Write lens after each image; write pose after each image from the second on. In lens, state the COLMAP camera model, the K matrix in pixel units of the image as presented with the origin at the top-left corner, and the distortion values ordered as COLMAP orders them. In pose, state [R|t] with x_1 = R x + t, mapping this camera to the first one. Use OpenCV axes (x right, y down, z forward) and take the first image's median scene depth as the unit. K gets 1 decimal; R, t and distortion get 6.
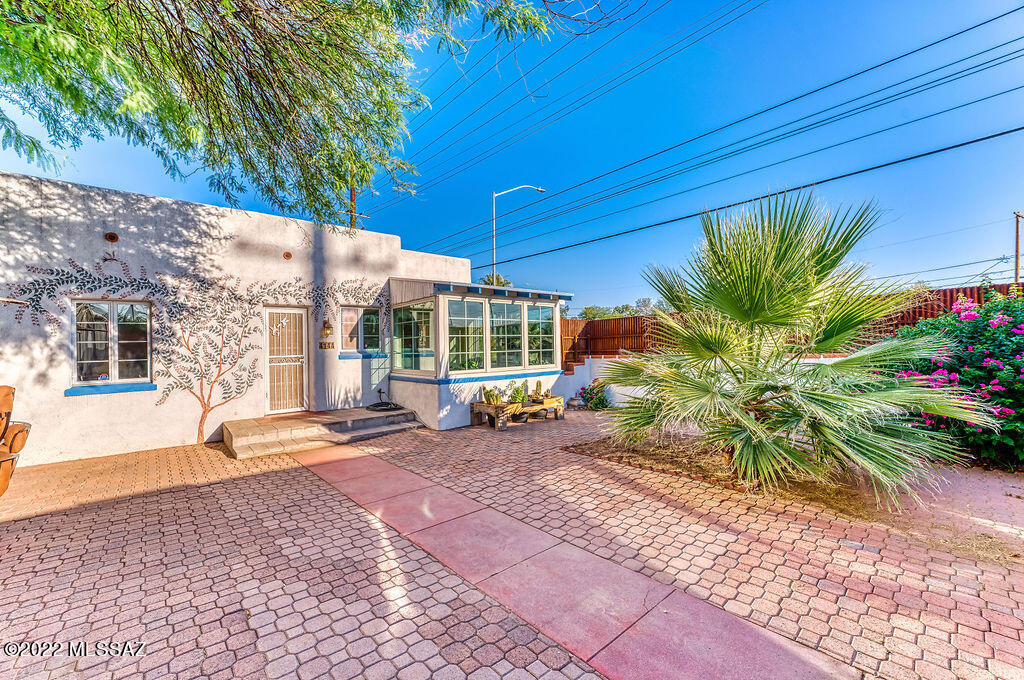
lens RADIAL K [[422.2, 0, 514.1], [0, 422.2, 342.8], [0, 0, 1]] dist [-0.019653, 0.001767]
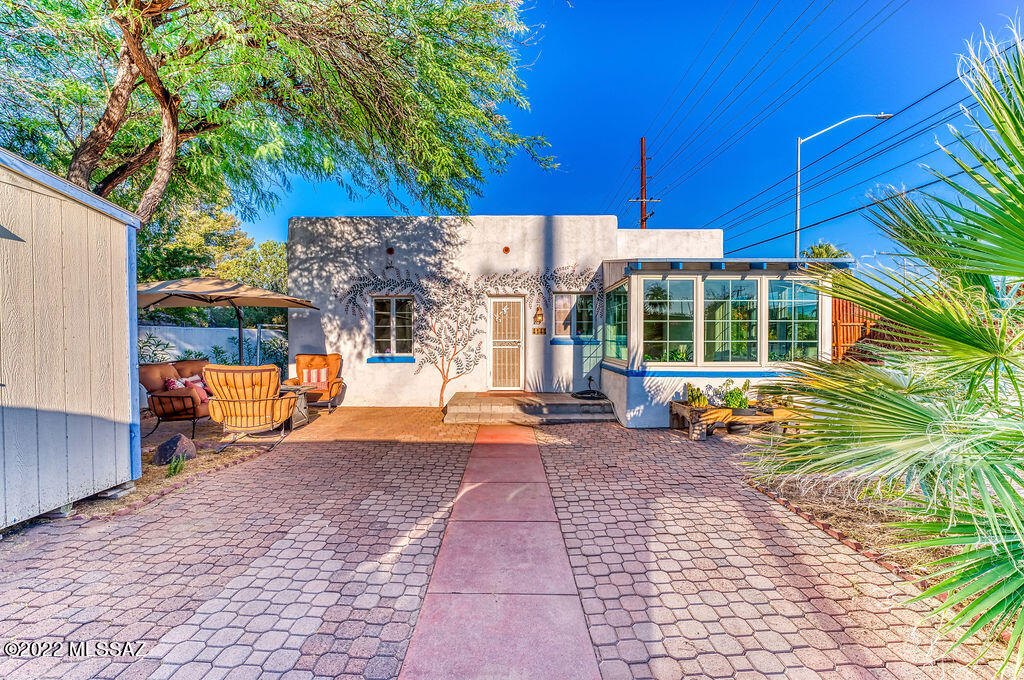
lens RADIAL K [[422.2, 0, 498.4], [0, 422.2, 345.0], [0, 0, 1]] dist [-0.019653, 0.001767]
pose [[0.735574, 0.033338, -0.676623, 0.233507], [-0.010722, 0.999236, 0.037578, 0.002404], [0.677359, -0.020387, 0.735370, 0.171804]]
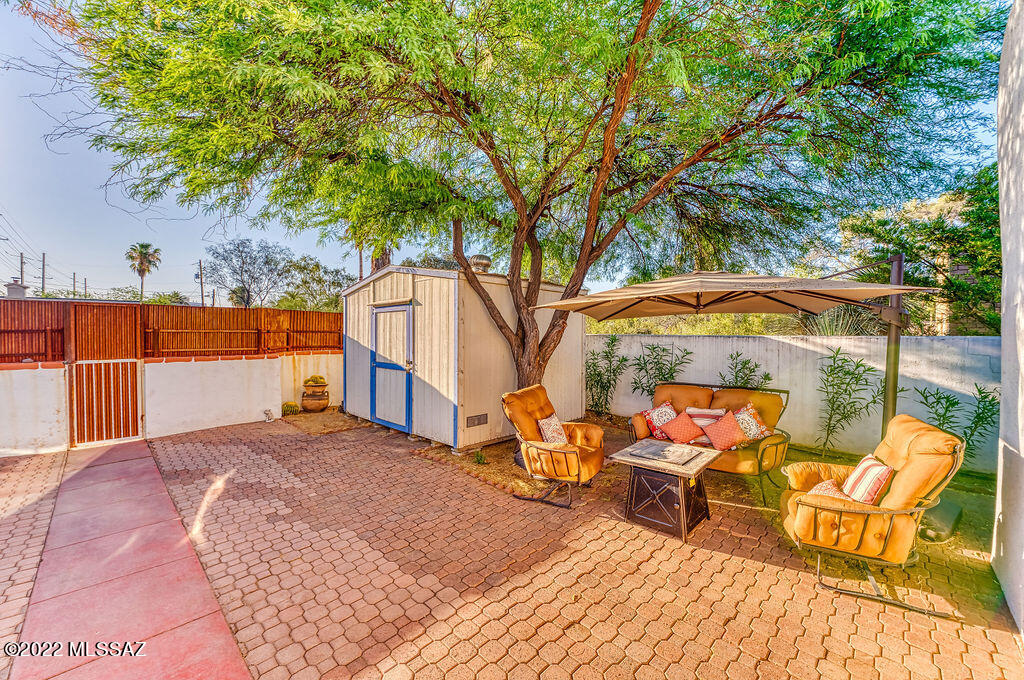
lens RADIAL K [[422.2, 0, 513.5], [0, 422.2, 338.0], [0, 0, 1]] dist [-0.019653, 0.001767]
pose [[-0.997544, 0.025460, -0.065257, -0.543602], [0.024672, 0.999613, 0.012861, -0.016570], [0.065560, 0.011220, -0.997786, 1.067045]]
